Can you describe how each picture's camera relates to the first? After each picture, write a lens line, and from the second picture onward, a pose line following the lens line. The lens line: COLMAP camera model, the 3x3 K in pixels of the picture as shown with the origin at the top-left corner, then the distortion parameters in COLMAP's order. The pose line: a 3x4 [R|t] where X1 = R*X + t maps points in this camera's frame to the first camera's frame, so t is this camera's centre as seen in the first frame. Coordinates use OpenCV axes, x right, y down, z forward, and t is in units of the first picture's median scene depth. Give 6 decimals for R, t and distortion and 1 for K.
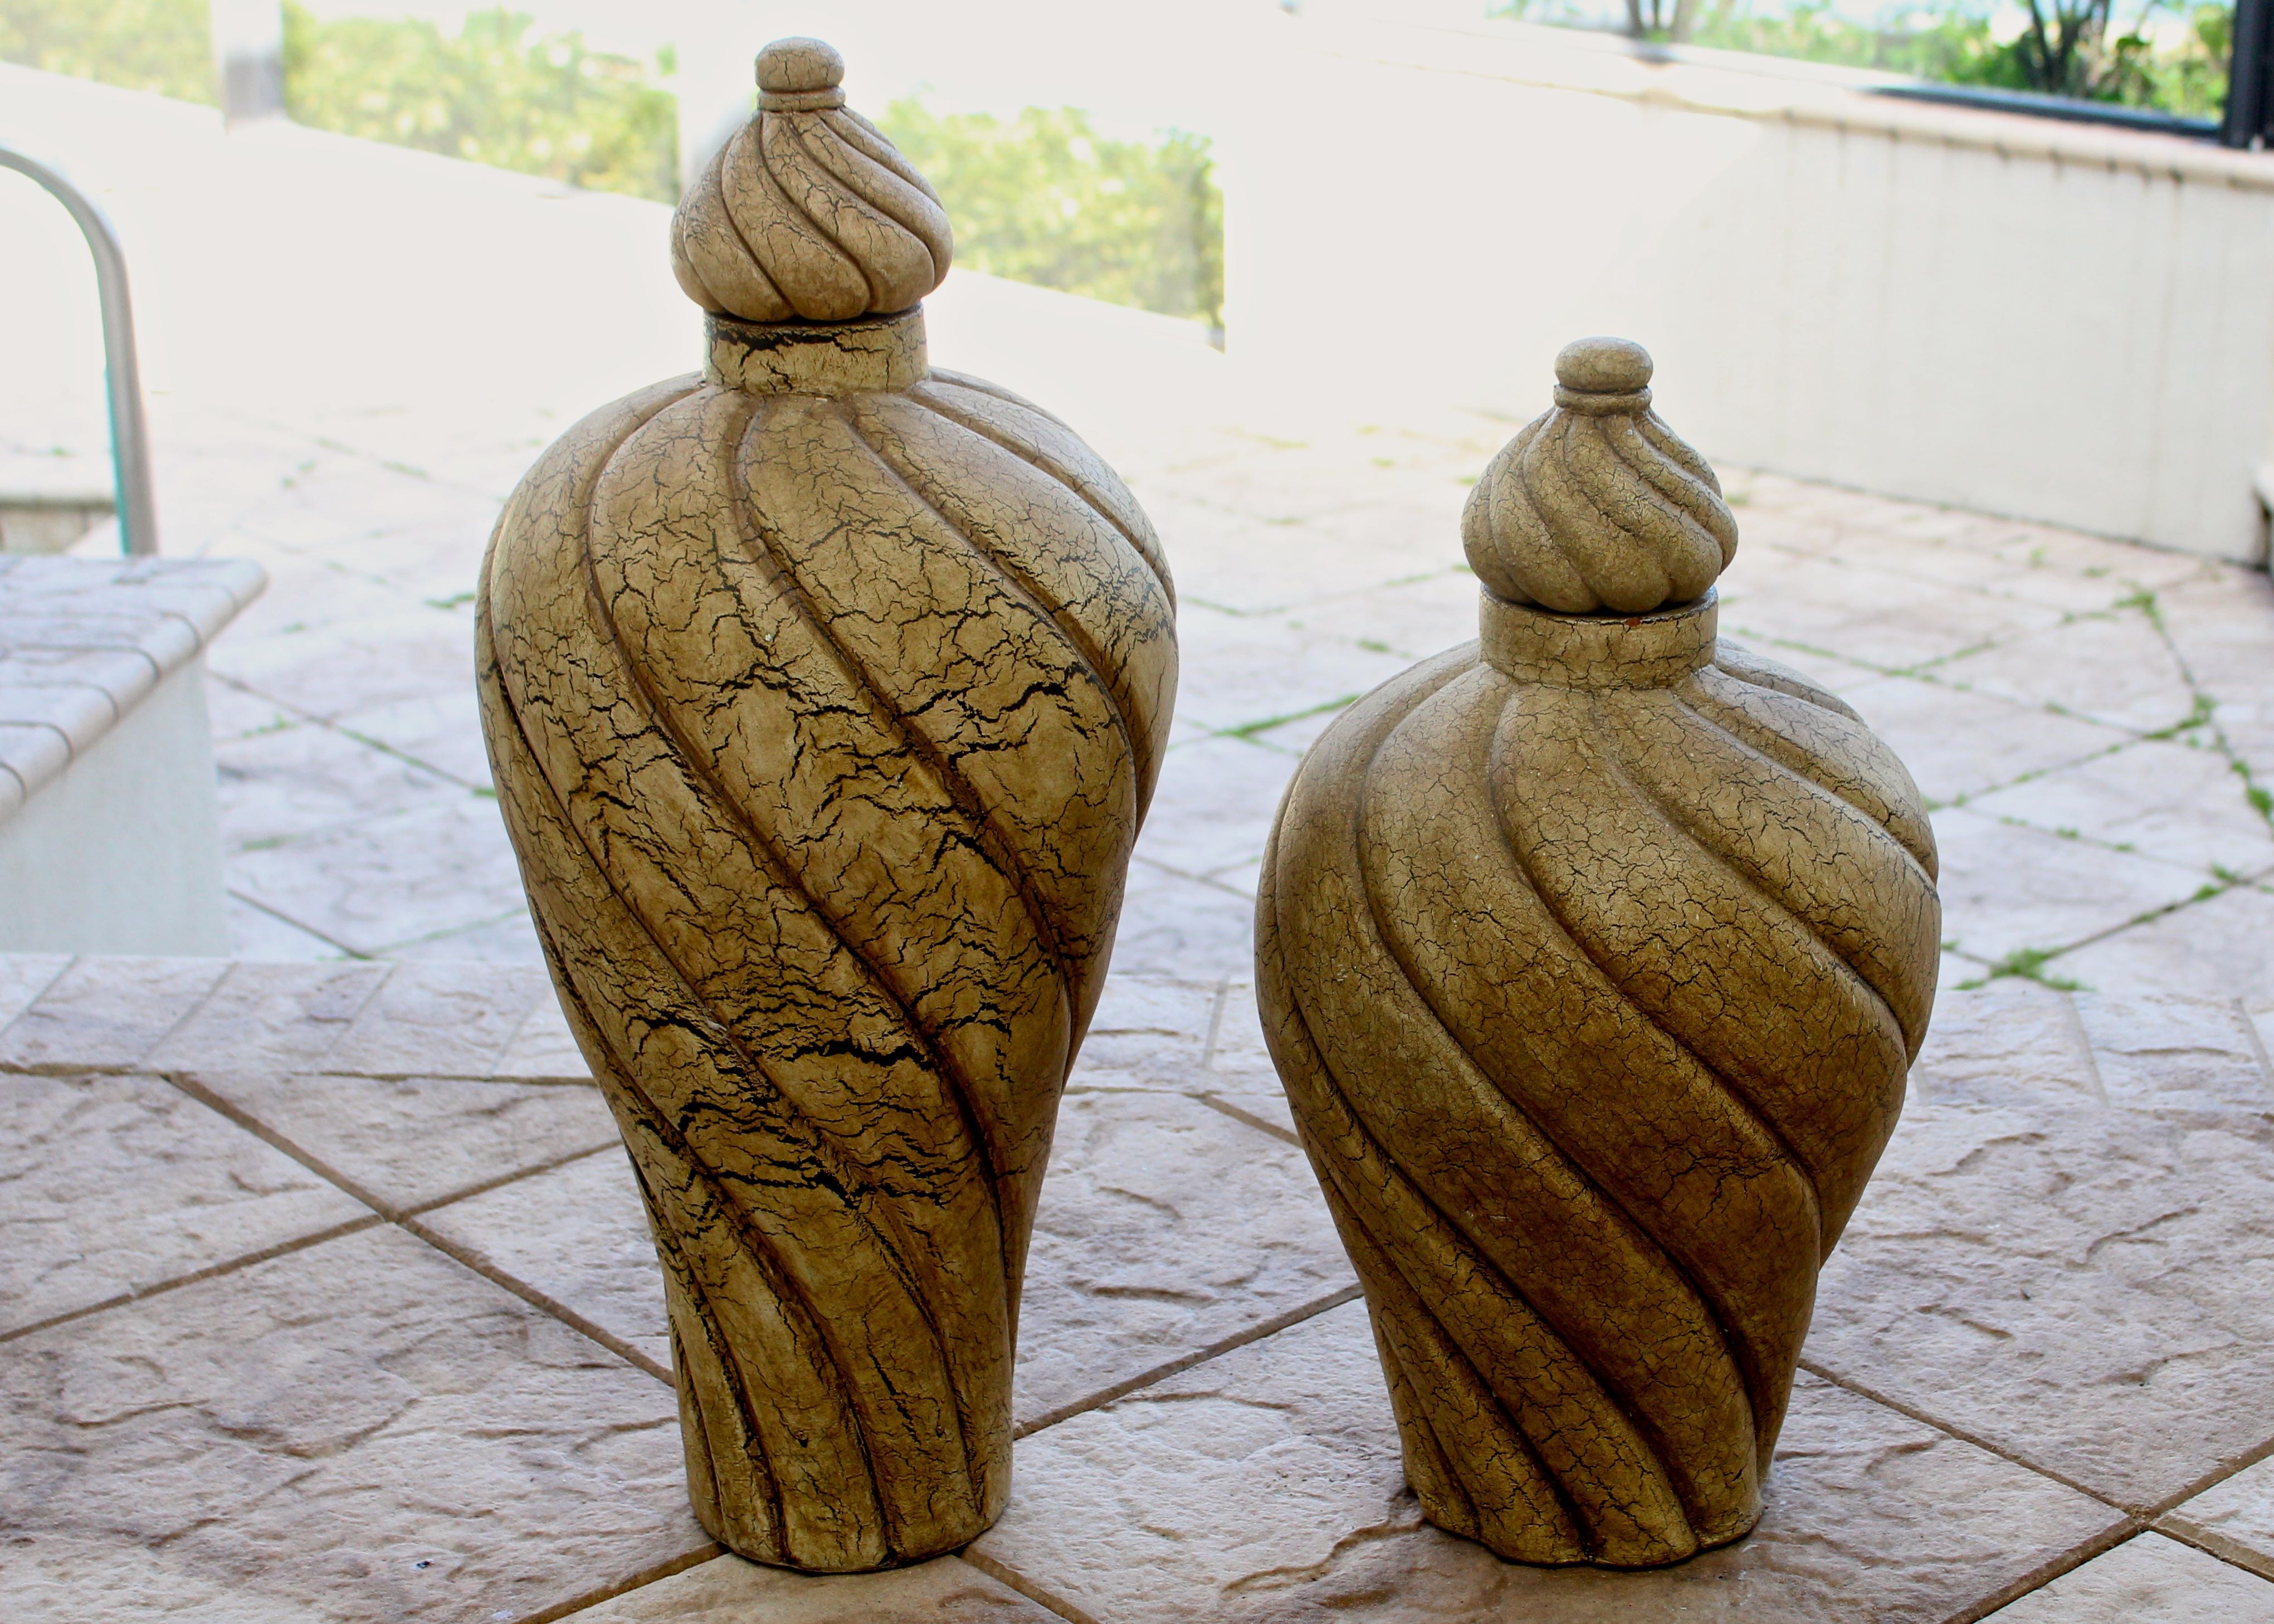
lens RADIAL K [[4022.6, 0, 1328.8], [0, 4022.6, 806.1], [0, 0, 1]] dist [-0.046926, 0.000000]
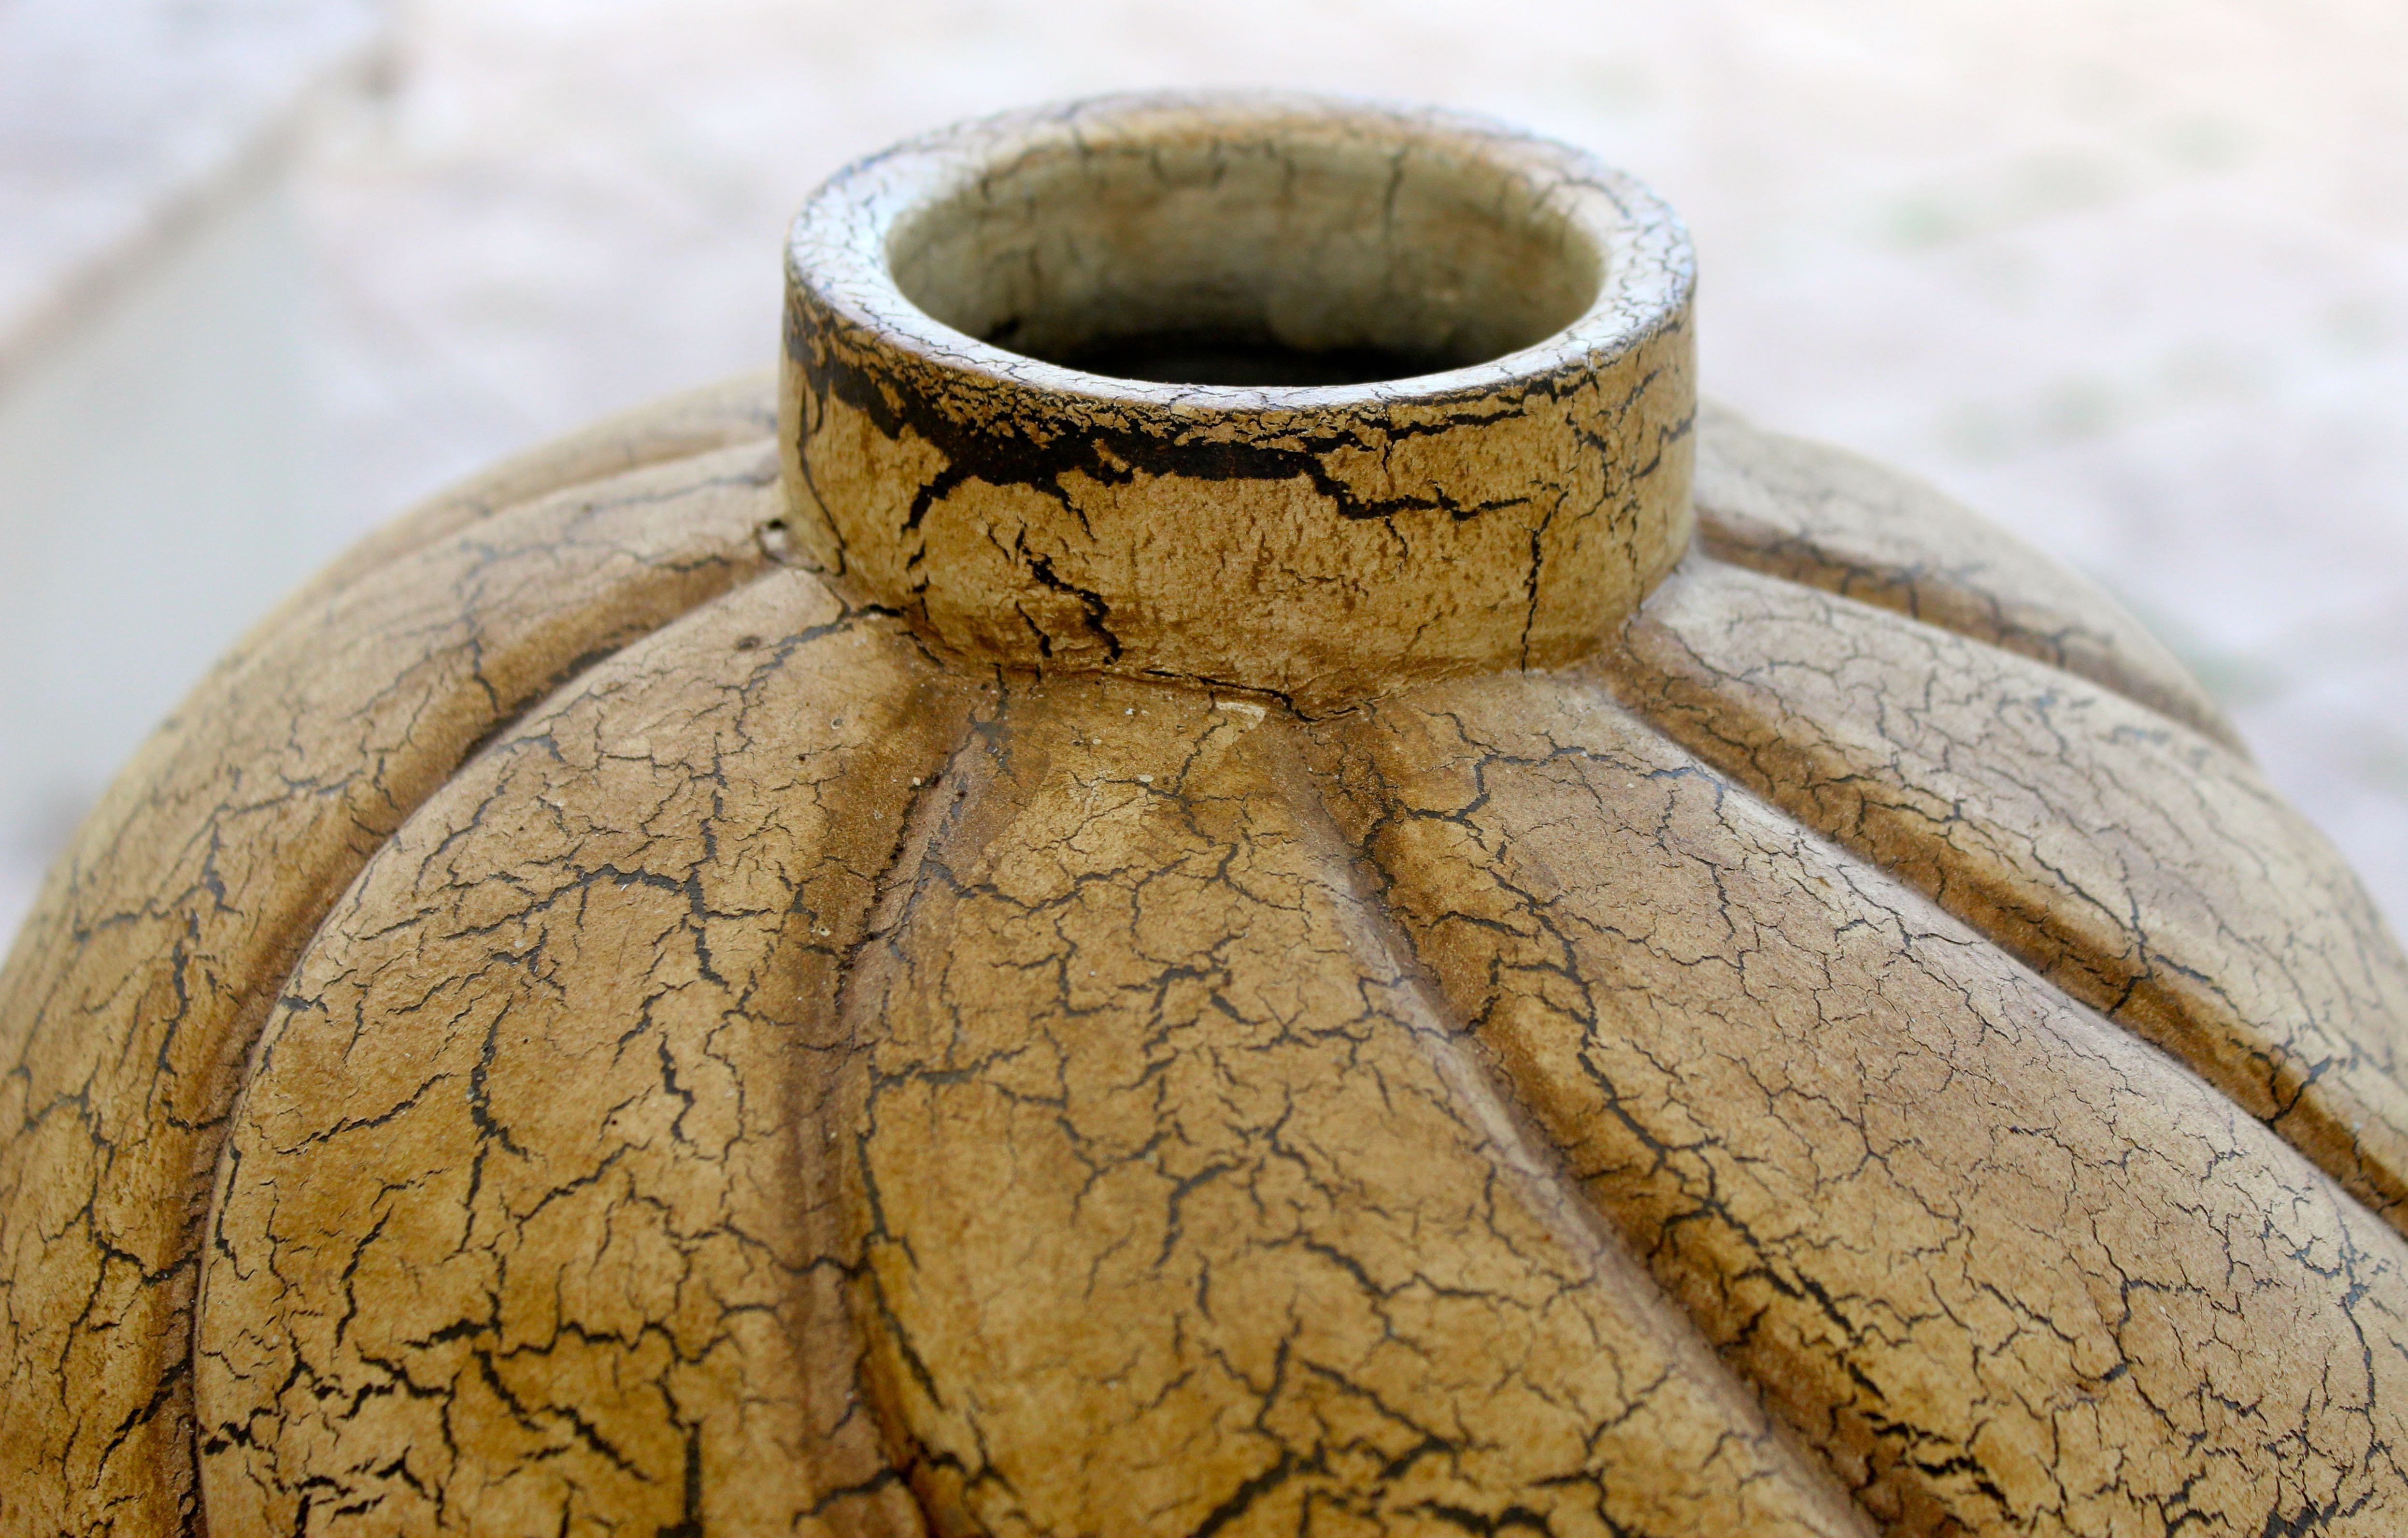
lens RADIAL K [[4220.3, 0, 1223.7], [0, 4220.3, 751.0], [0, 0, 1]] dist [0.007922, 0.000000]
pose [[0.987393, 0.089775, -0.130367, -0.091153], [-0.066359, 0.982510, 0.173984, -0.134948], [0.143707, -0.163139, 0.976081, 0.728735]]
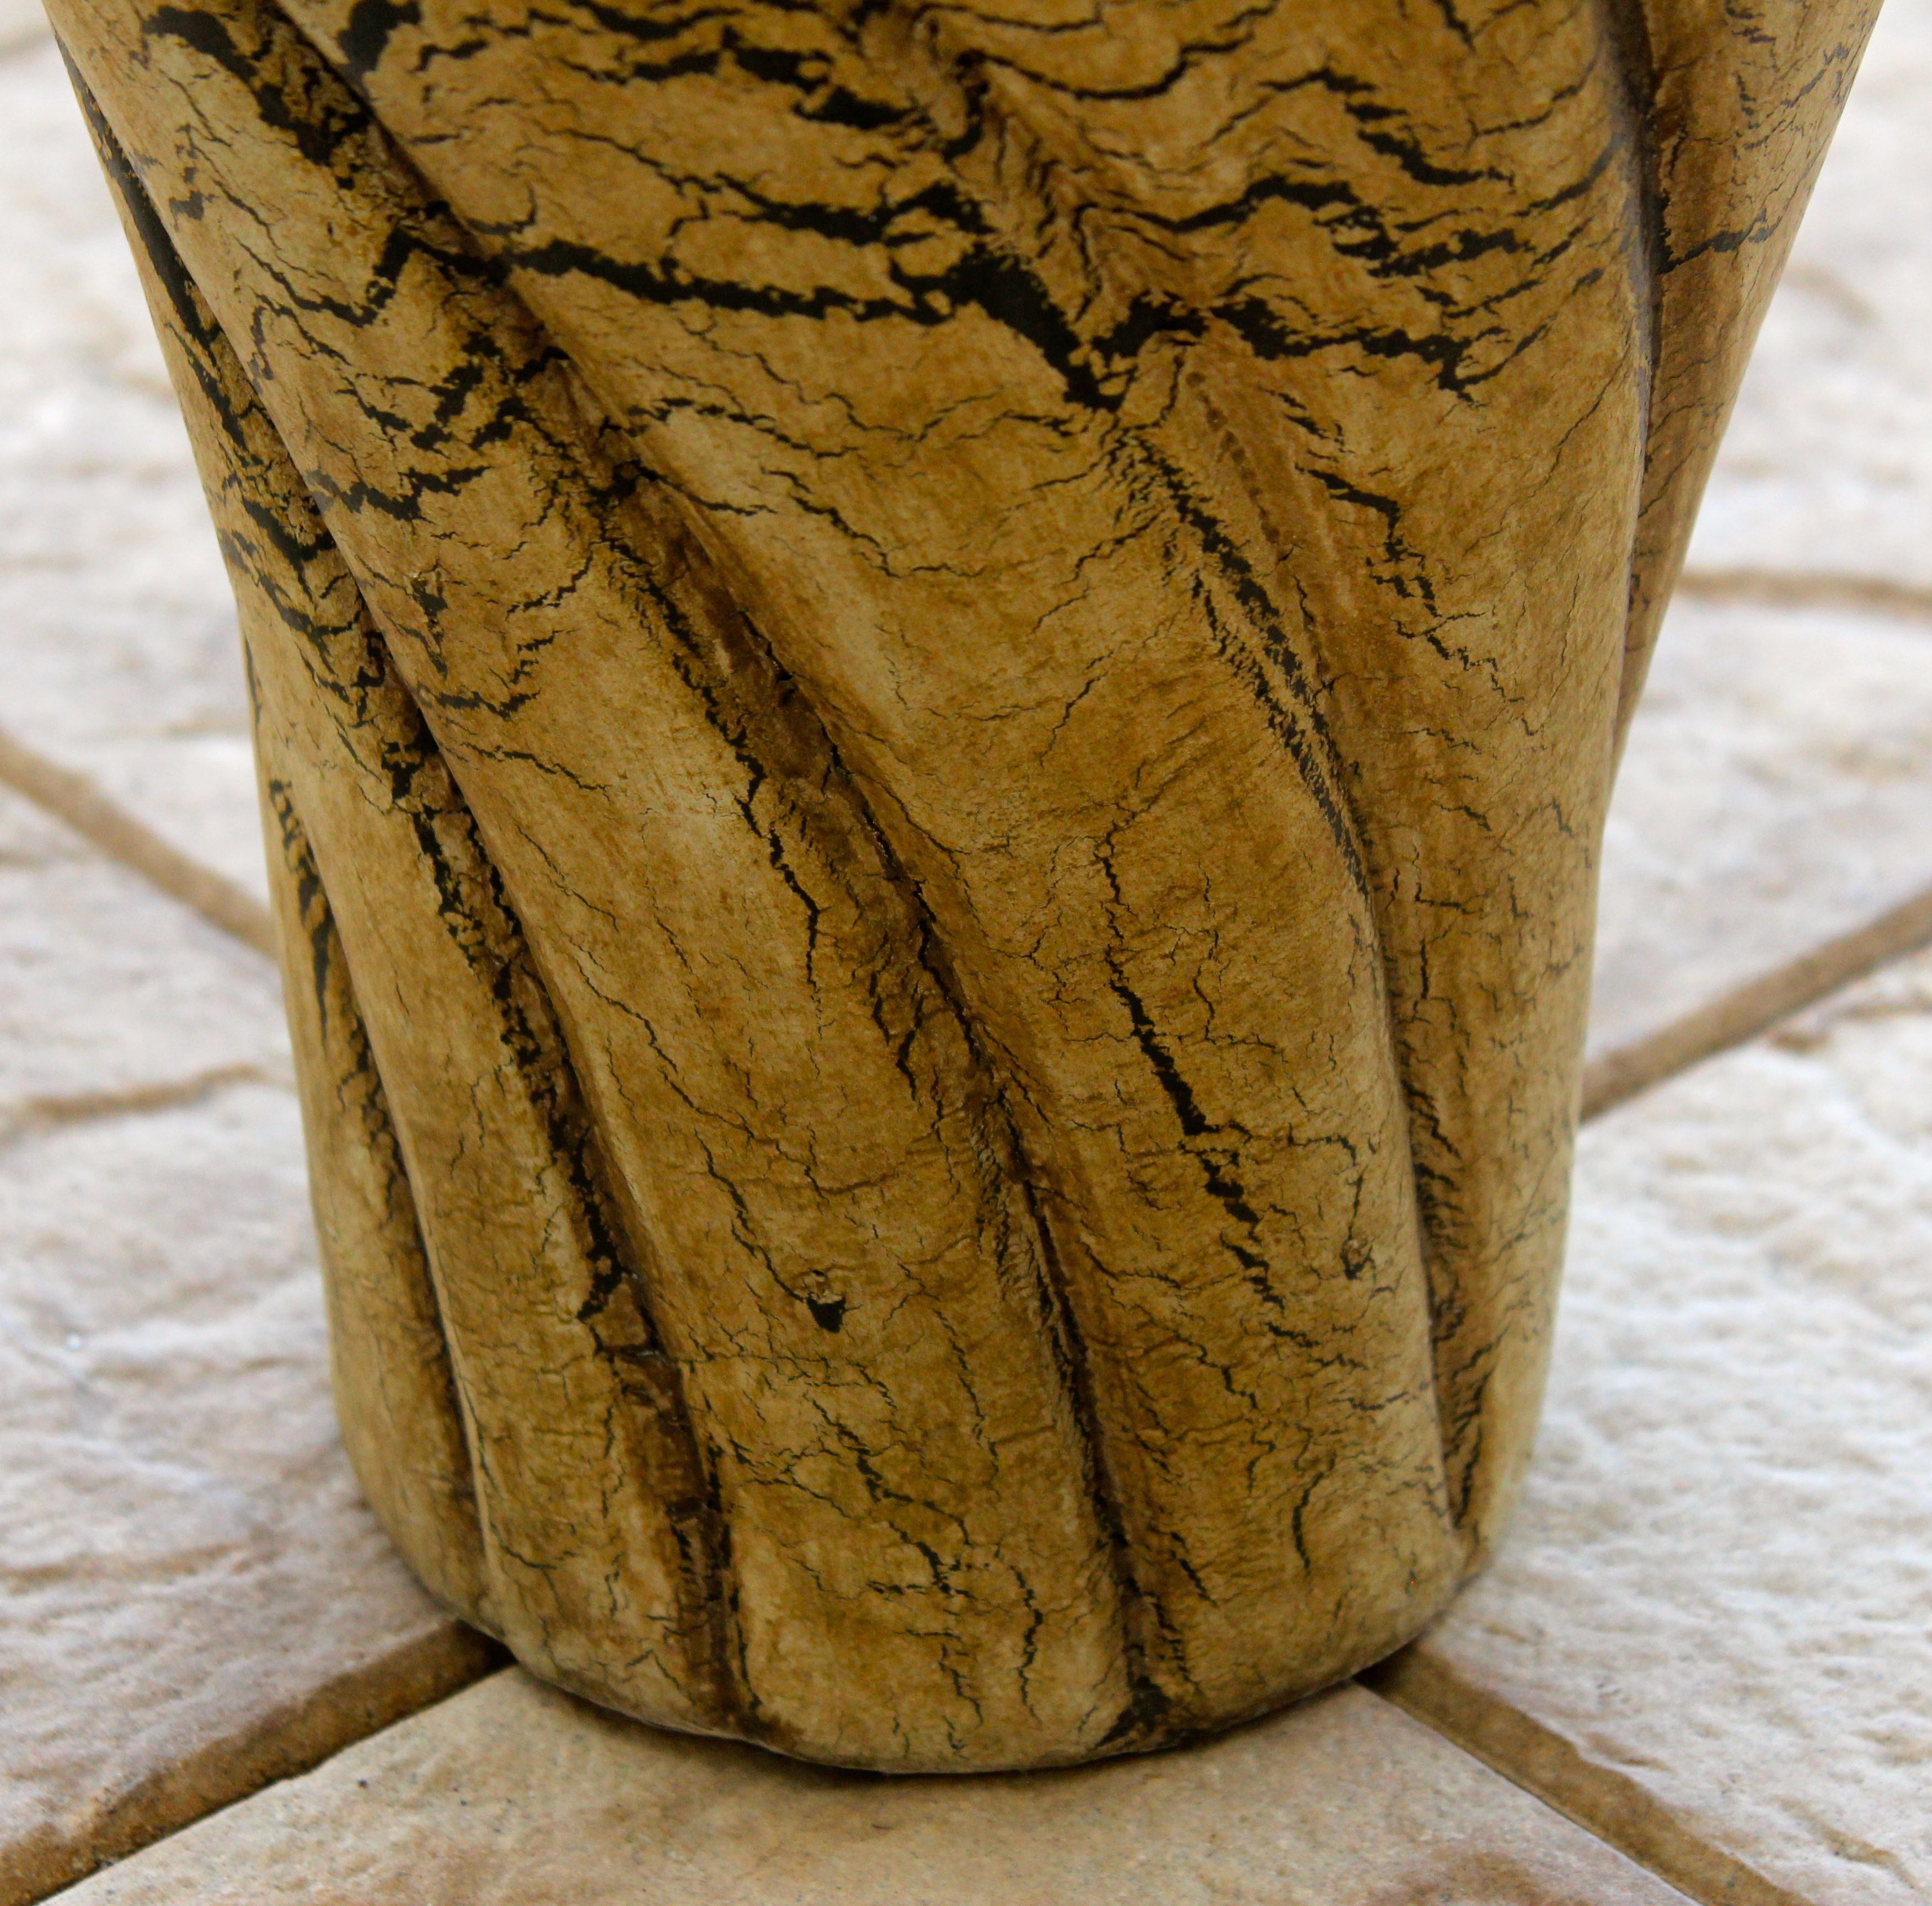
lens RADIAL K [[6762.7, 0, 955.2], [0, 6762.7, 944.8], [0, 0, 1]] dist [-0.025531, 0.000000]
pose [[0.999676, 0.010971, -0.022976, -0.115697], [-0.005561, 0.974692, 0.223484, 0.043279], [0.024847, -0.223283, 0.974437, 0.608205]]
